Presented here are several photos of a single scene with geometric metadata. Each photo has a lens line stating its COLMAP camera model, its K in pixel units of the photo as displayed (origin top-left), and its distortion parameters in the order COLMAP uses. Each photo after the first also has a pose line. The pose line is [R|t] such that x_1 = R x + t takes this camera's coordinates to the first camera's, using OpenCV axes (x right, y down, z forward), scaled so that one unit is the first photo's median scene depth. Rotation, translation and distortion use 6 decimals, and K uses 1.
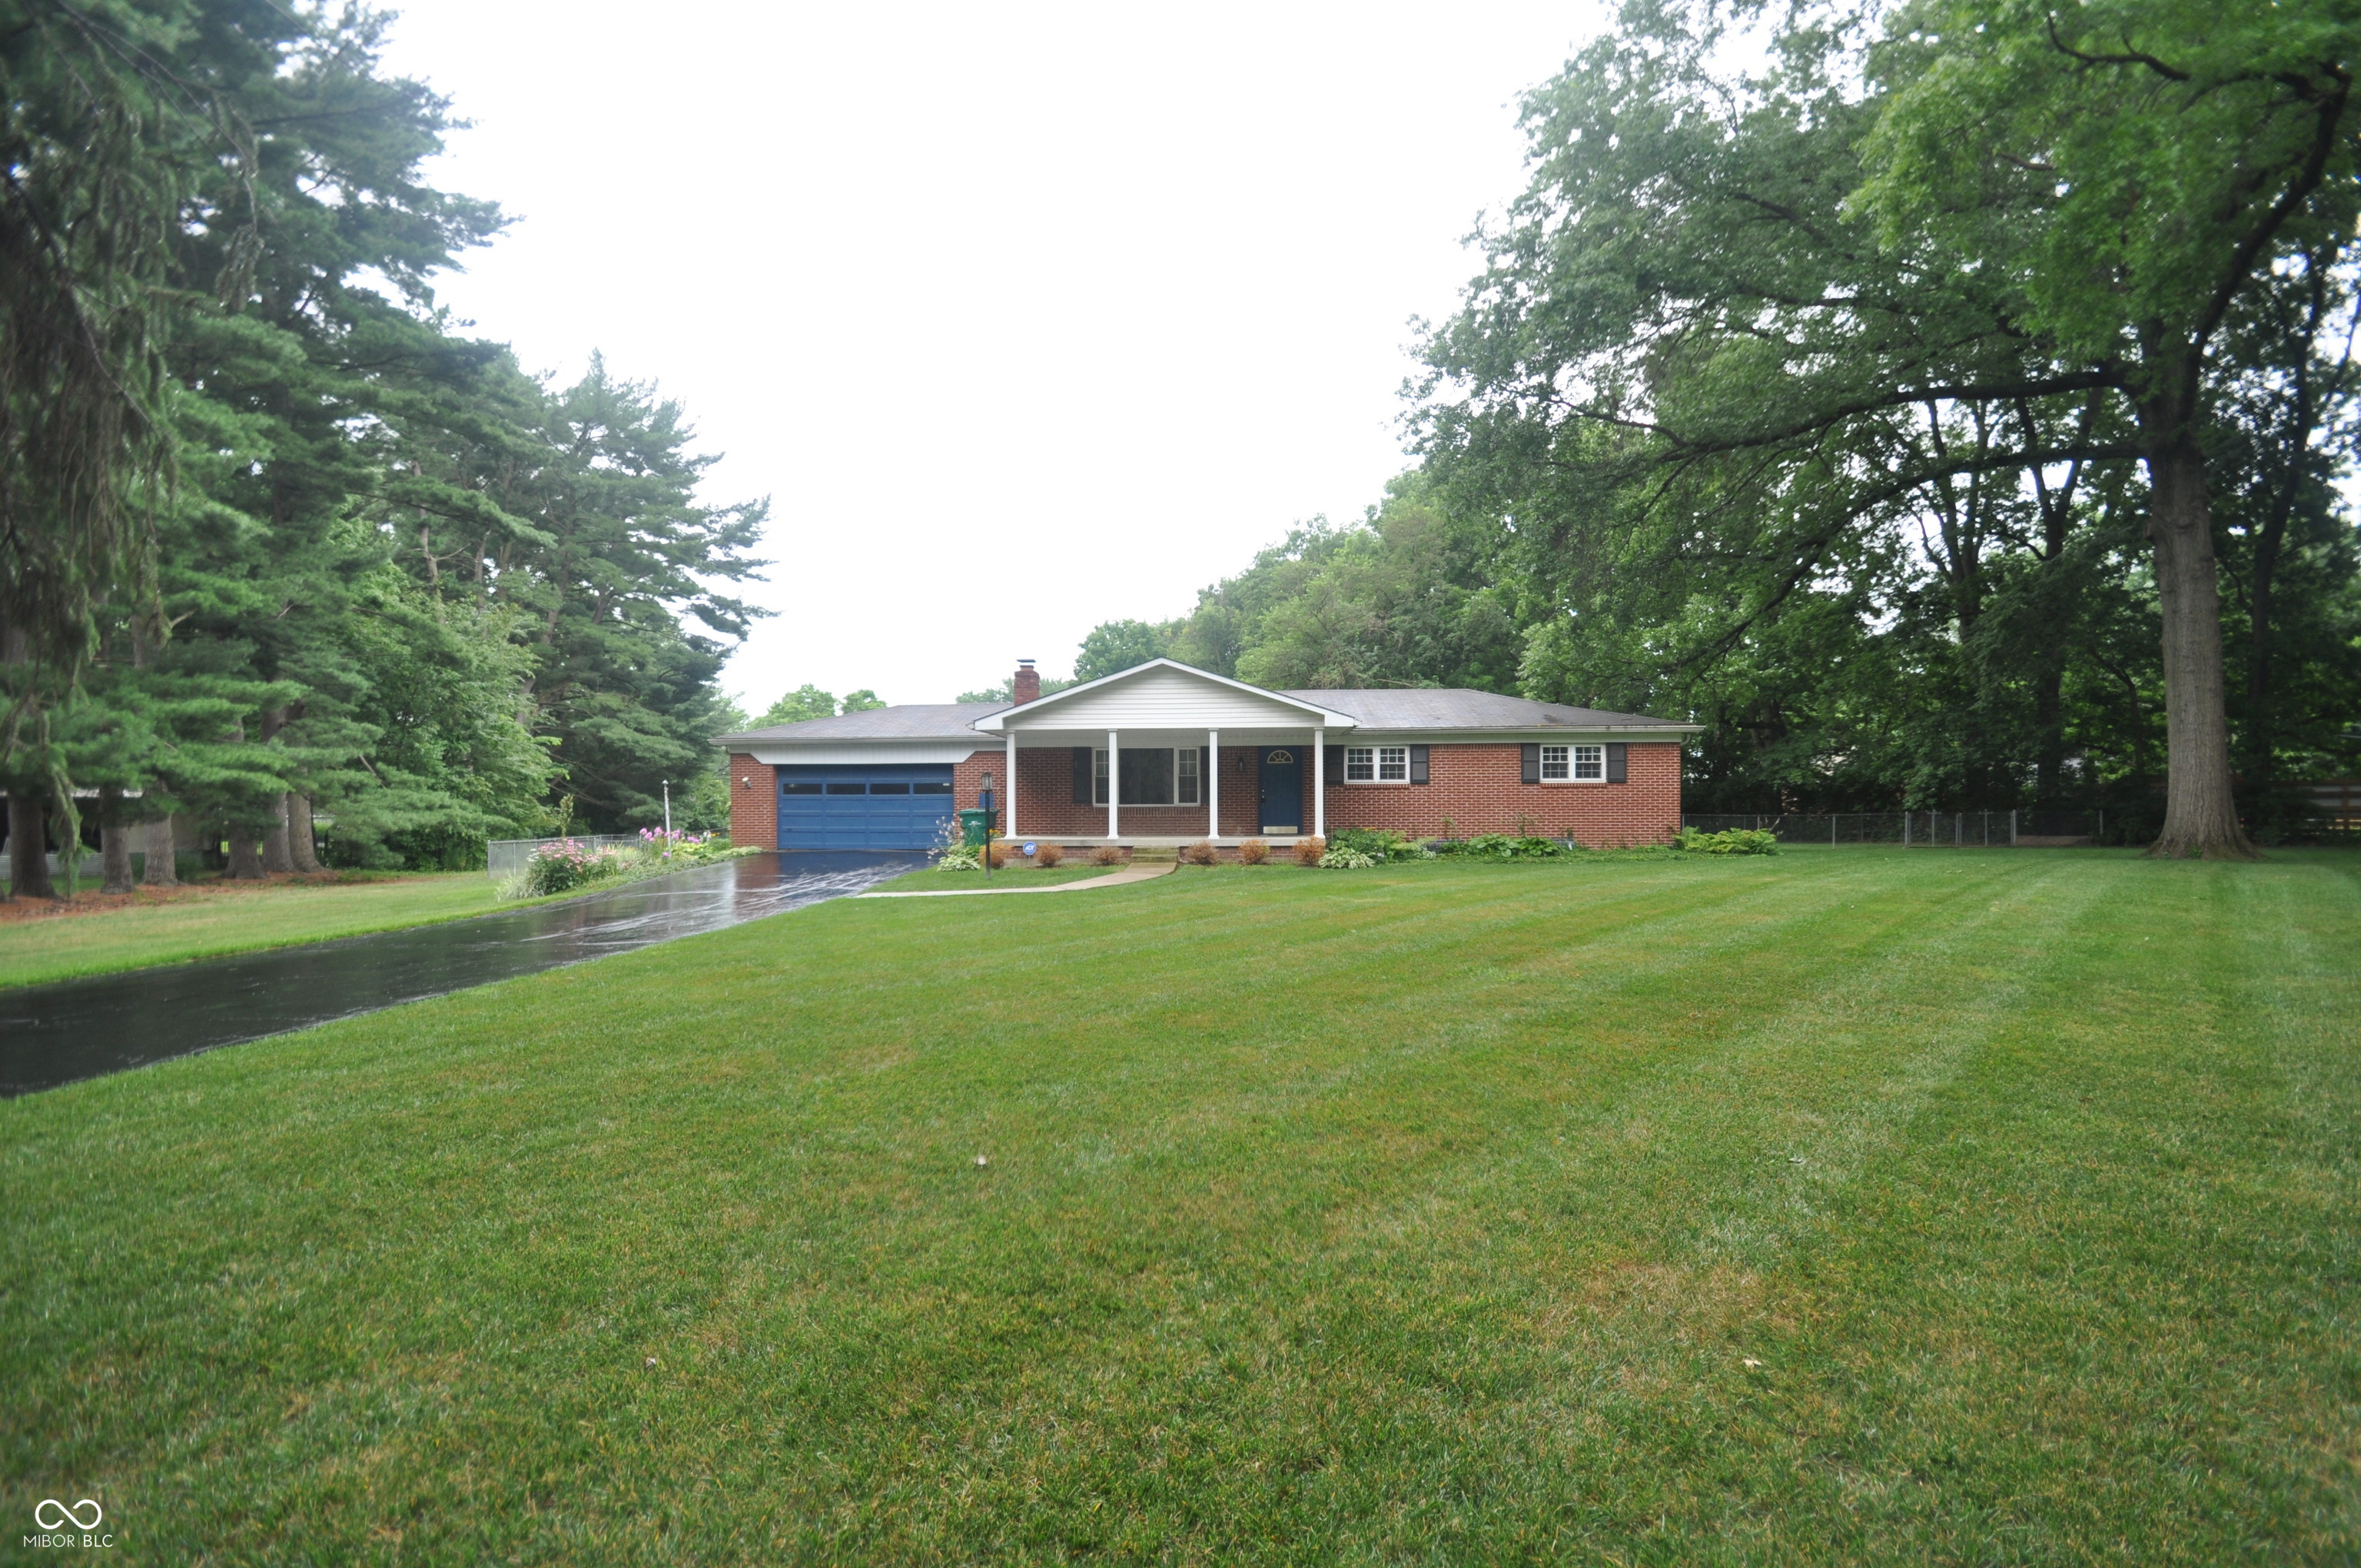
lens RADIAL K [[1027.7, 0, 1178.3], [0, 1027.7, 821.8], [0, 0, 1]] dist [0.013102, -0.016051]
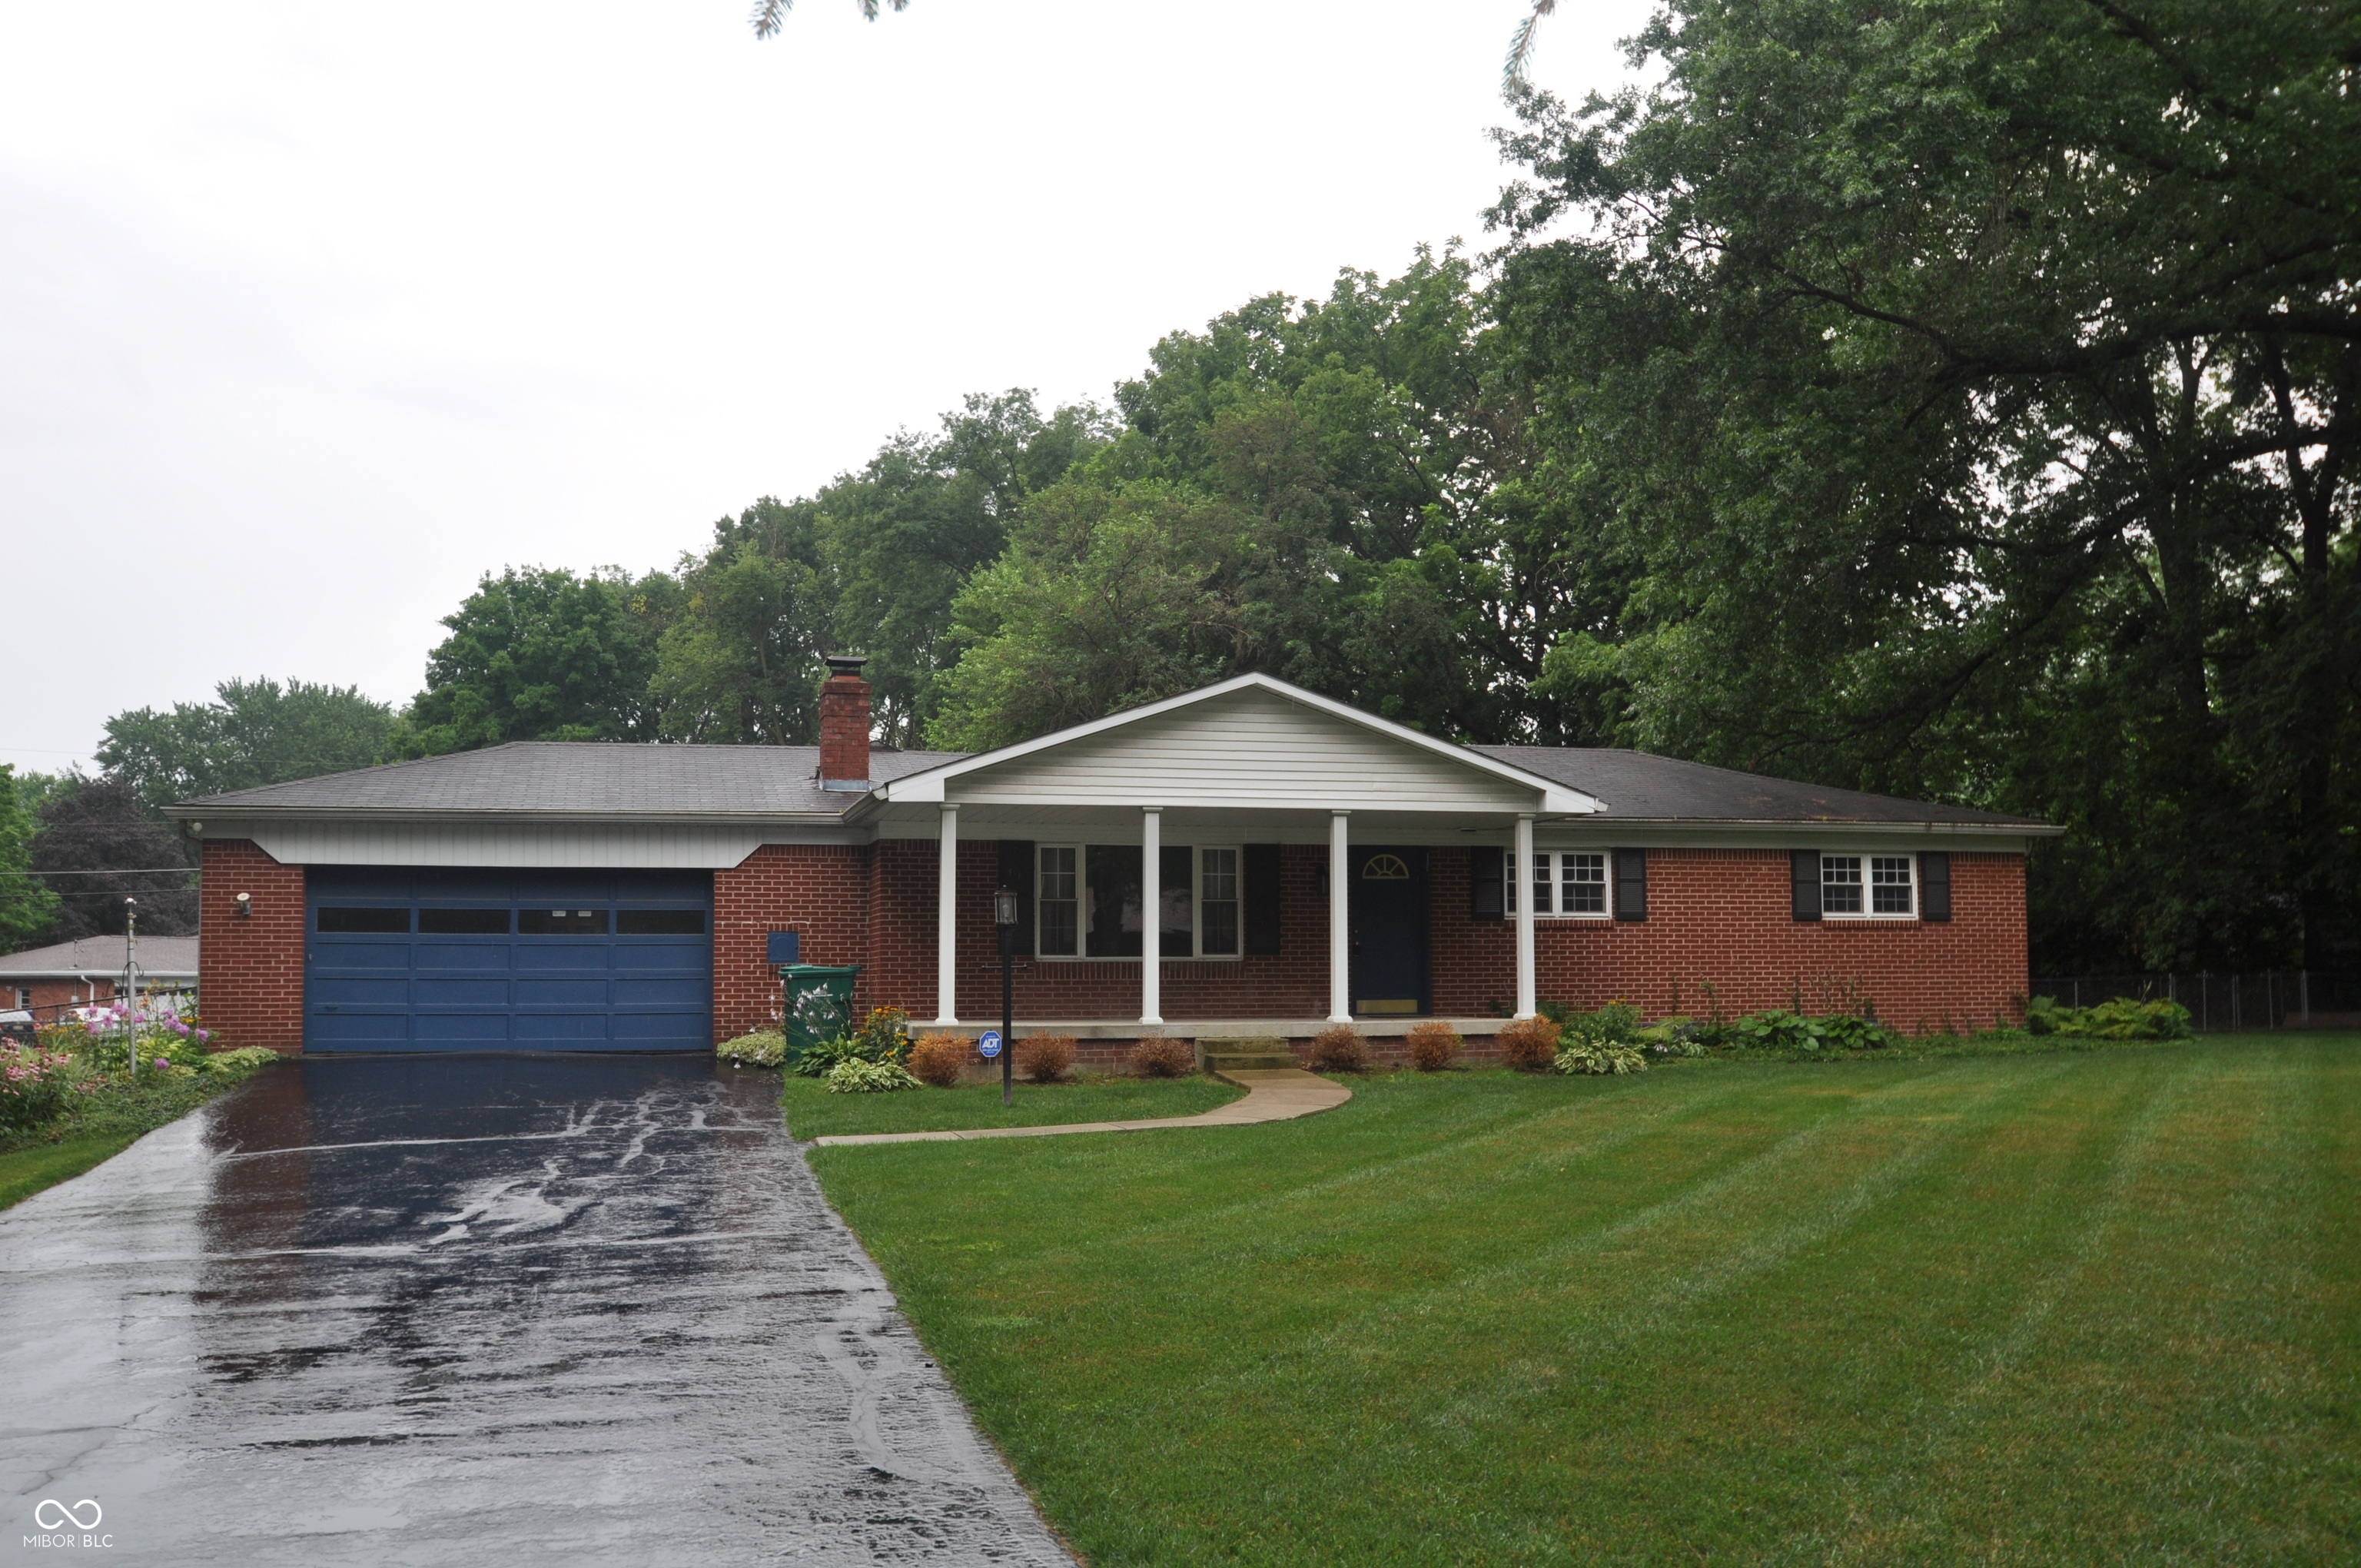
lens RADIAL K [[2128.1, 0, 1178.6], [0, 2128.1, 819.4], [0, 0, 1]] dist [-0.069885, -0.001317]
pose [[0.952465, 0.022947, 0.303784, -0.338731], [0.003496, 0.996270, -0.086216, 0.005959], [-0.304629, 0.083180, 0.948832, 0.000897]]
